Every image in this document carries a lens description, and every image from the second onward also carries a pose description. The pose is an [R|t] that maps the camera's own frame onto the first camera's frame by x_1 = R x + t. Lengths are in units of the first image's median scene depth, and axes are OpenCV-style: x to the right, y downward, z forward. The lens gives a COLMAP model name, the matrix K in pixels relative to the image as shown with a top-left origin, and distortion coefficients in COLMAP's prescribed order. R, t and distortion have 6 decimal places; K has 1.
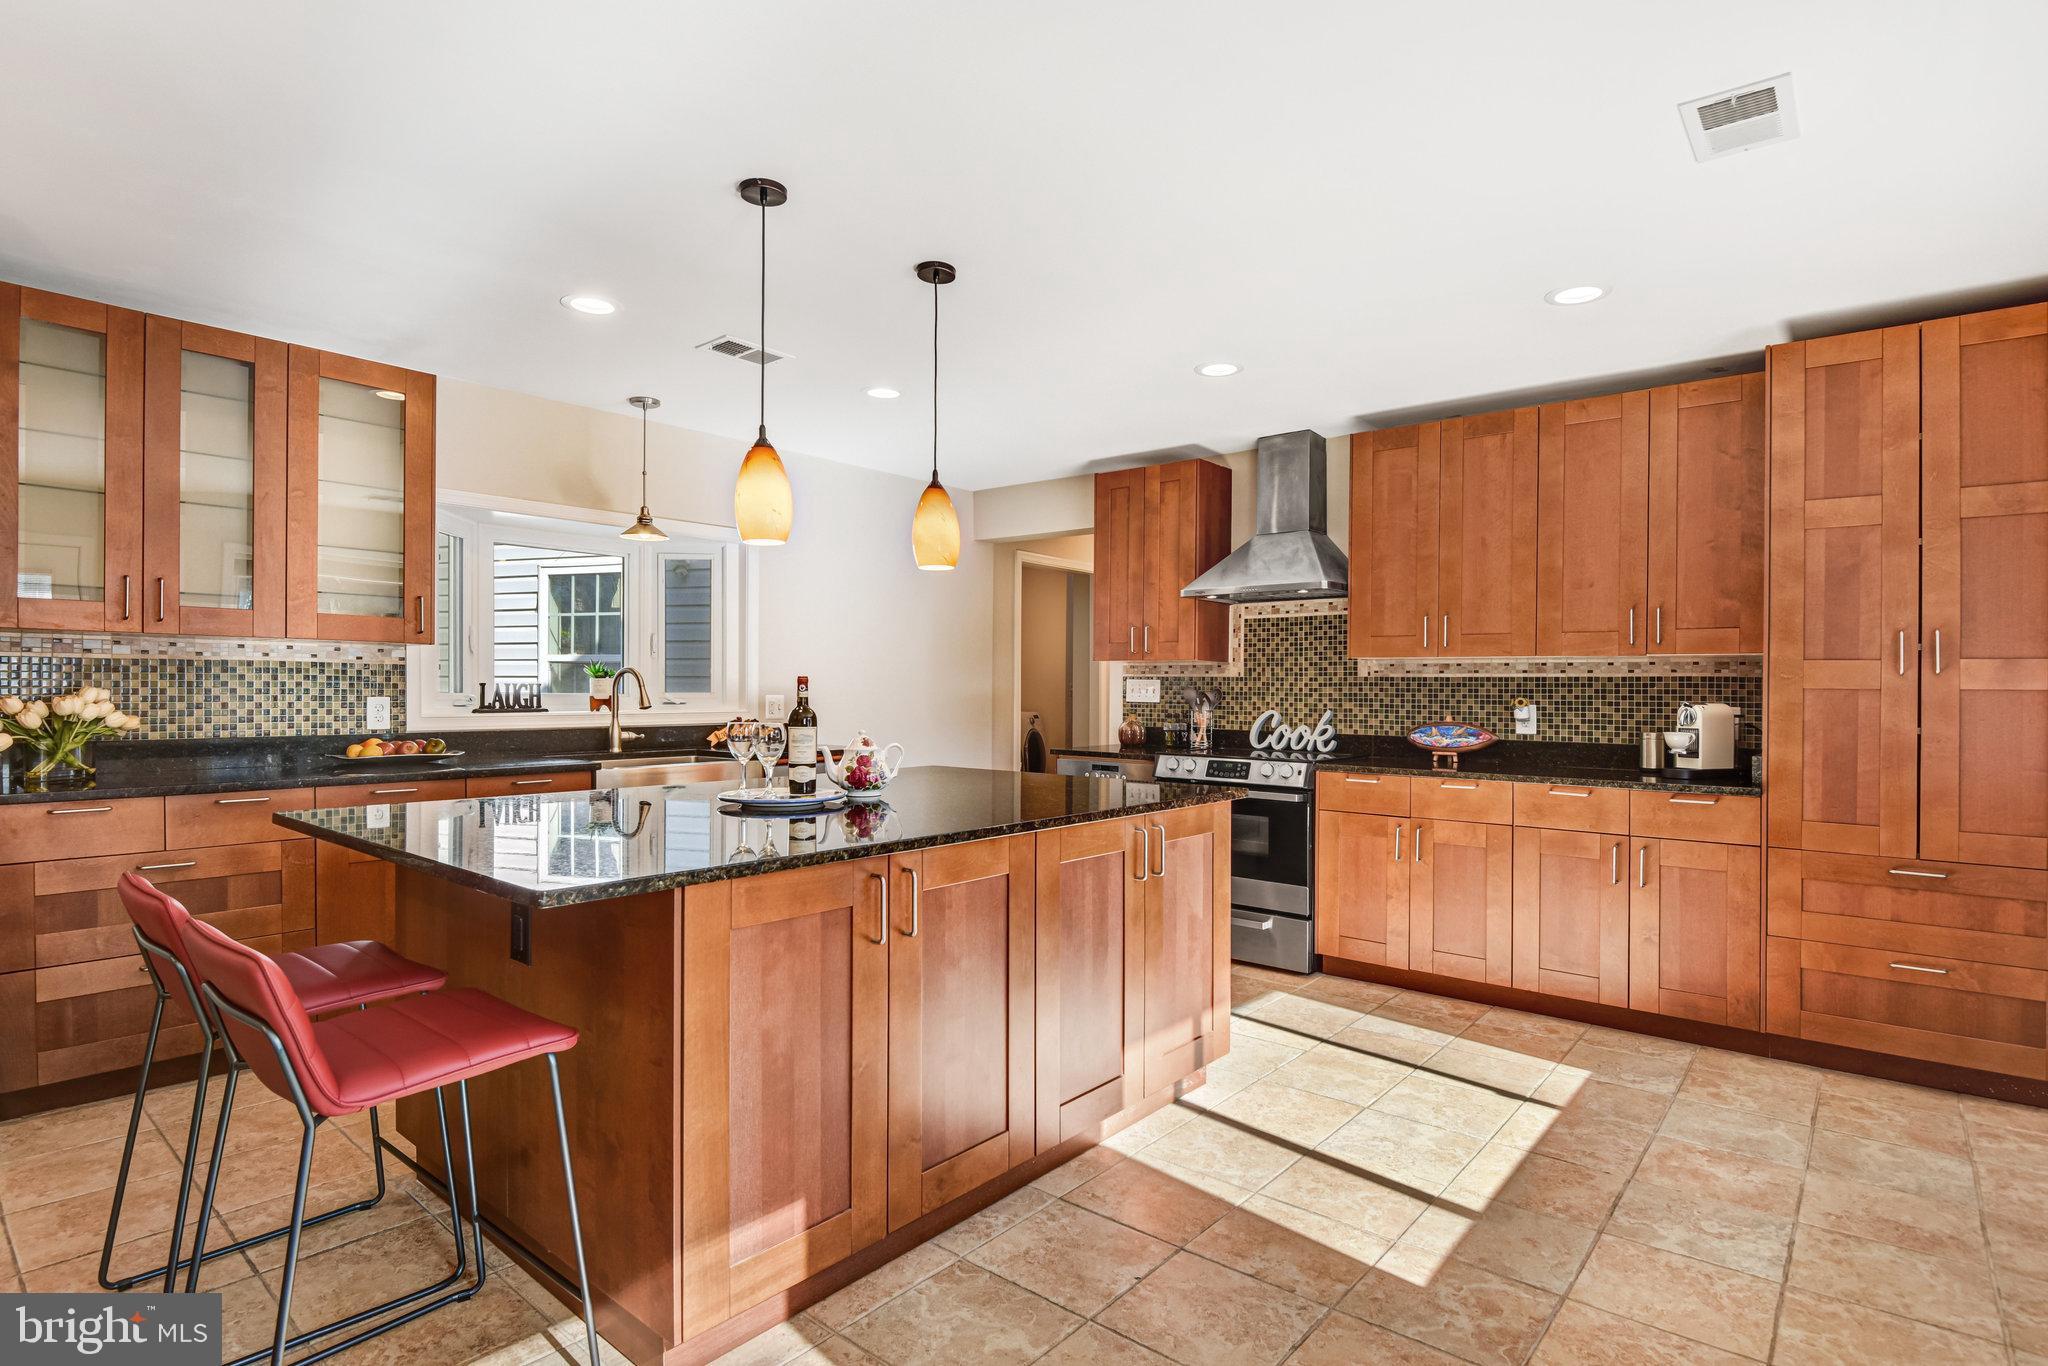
lens RADIAL K [[1030.7, 0, 1026.9], [0, 1030.7, 692.3], [0, 0, 1]] dist [-0.017815, -0.001429]
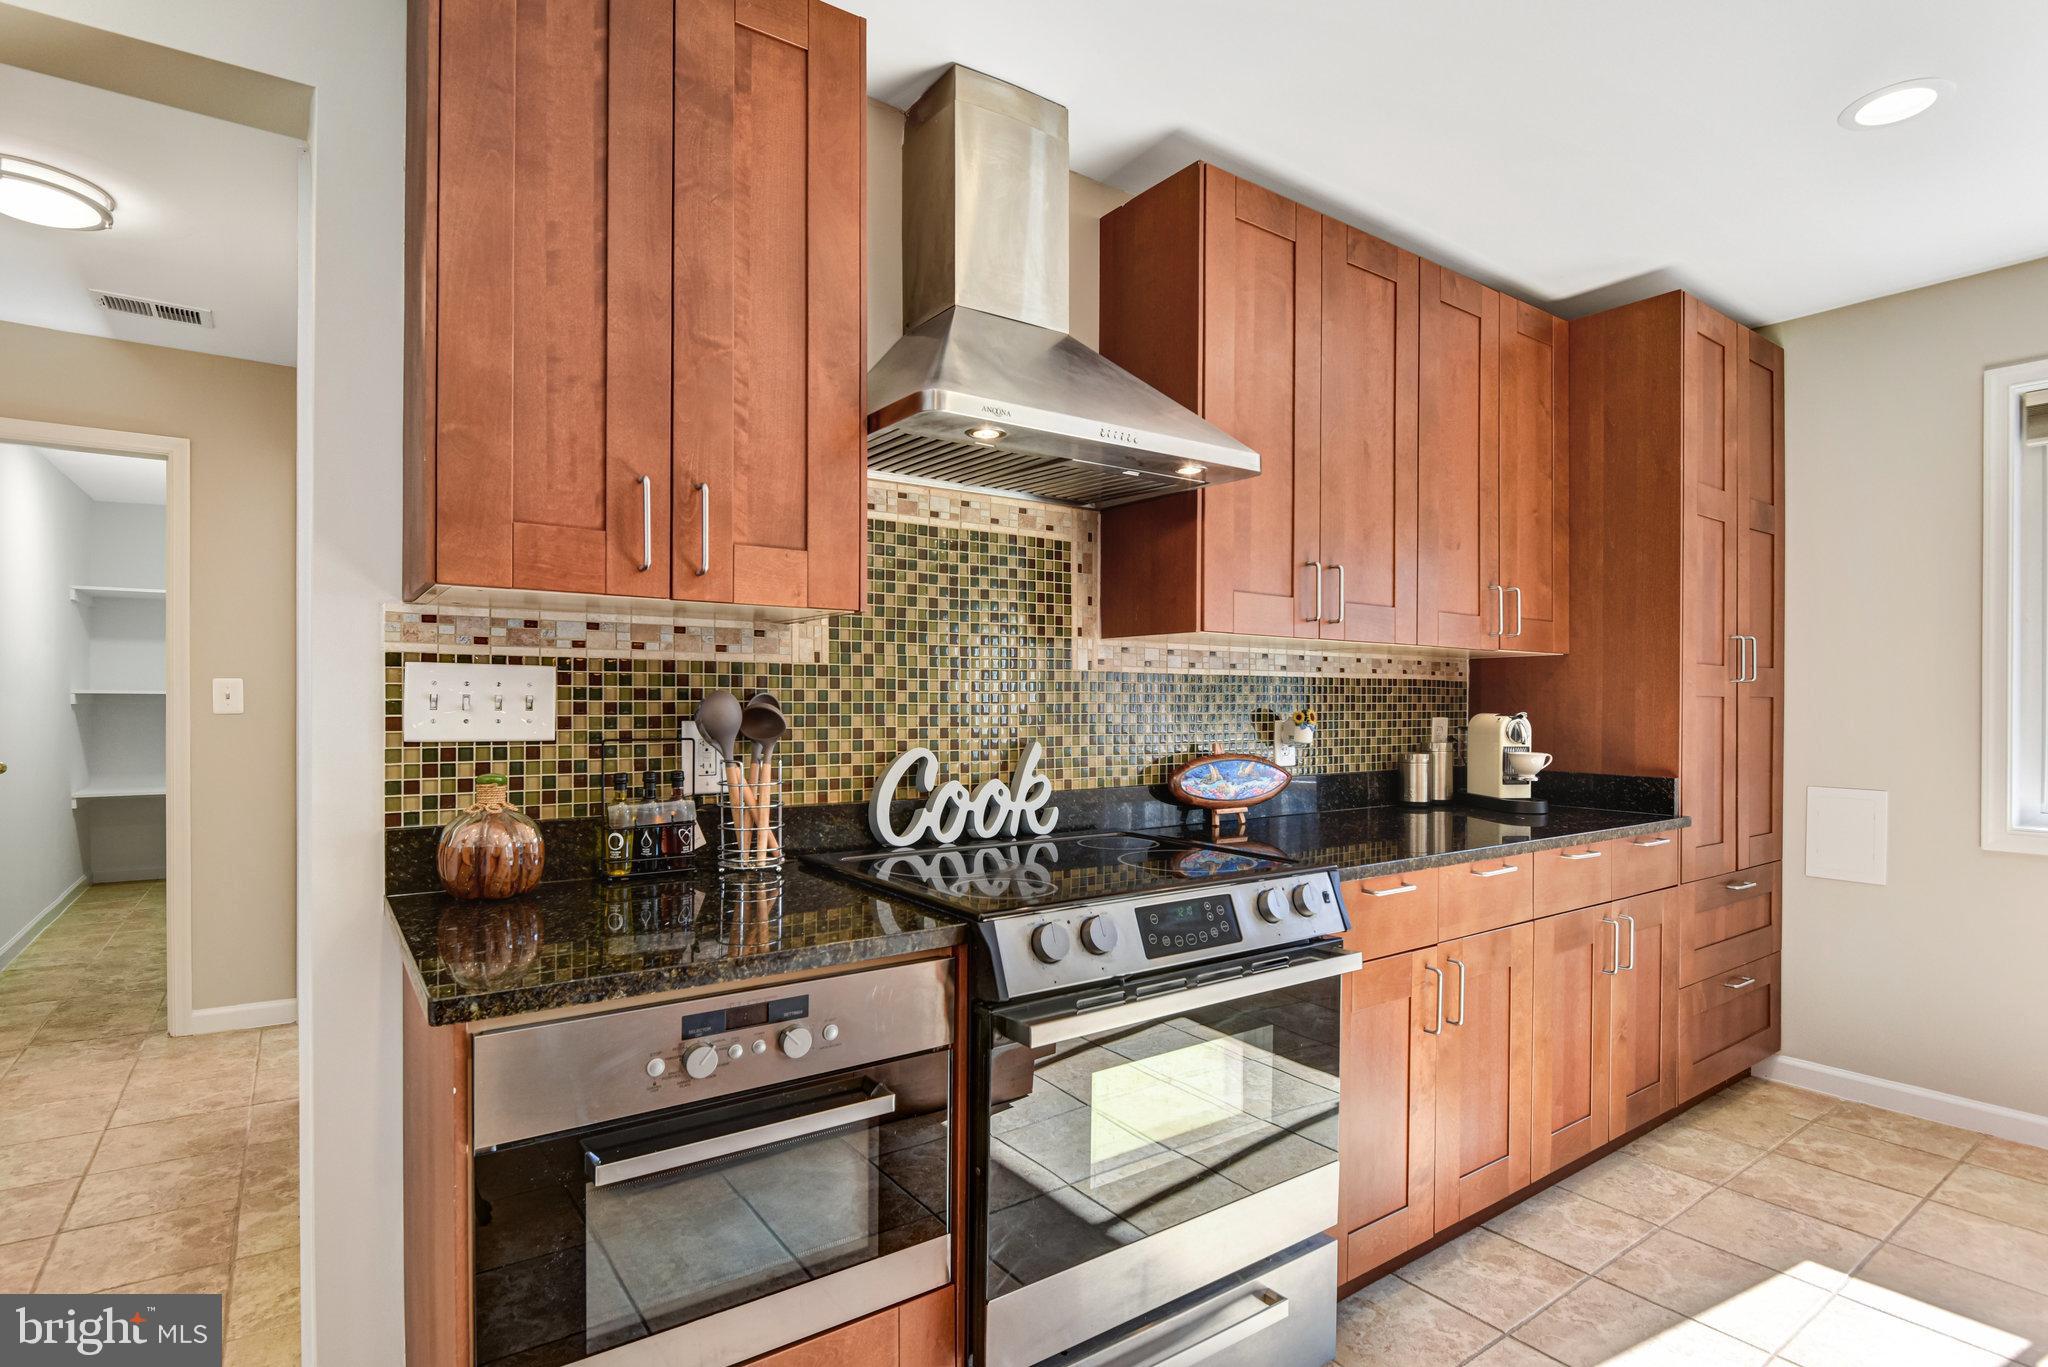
lens RADIAL K [[1030.7, 0, 1026.9], [0, 1030.7, 692.8], [0, 0, 1]] dist [-0.017815, -0.001429]
pose [[0.251105, -0.004354, 0.967950, -0.148979], [-0.001935, 0.999986, 0.005000, -0.006777], [-0.967958, -0.003128, 0.251093, 0.867761]]
